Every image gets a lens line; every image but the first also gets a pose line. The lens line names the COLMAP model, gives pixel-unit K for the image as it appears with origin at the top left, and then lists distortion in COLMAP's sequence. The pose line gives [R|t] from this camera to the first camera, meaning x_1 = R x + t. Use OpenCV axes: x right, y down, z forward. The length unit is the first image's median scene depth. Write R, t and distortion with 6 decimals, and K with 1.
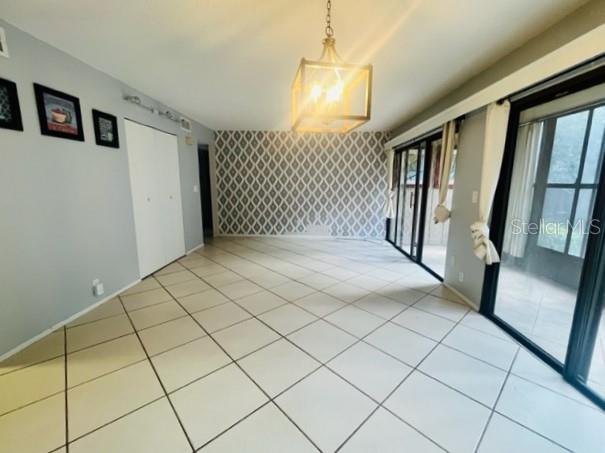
lens RADIAL K [[257.7, 0, 301.3], [0, 257.7, 227.6], [0, 0, 1]] dist [-0.003325, -0.001225]
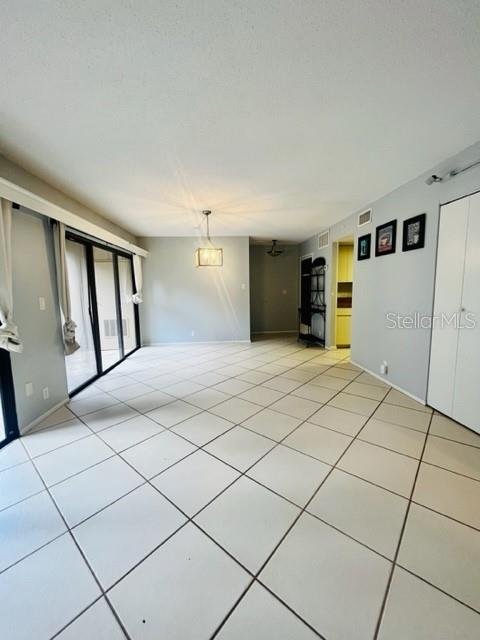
lens RADIAL K [[256.7, 0, 238.8], [0, 256.7, 315.5], [0, 0, 1]] dist [-0.010306, 0.000217]
pose [[-0.992686, 0.023772, -0.118363, 0.053577], [-0.009290, 0.962474, 0.271214, -0.304897], [0.120369, 0.270330, -0.955214, 1.792168]]
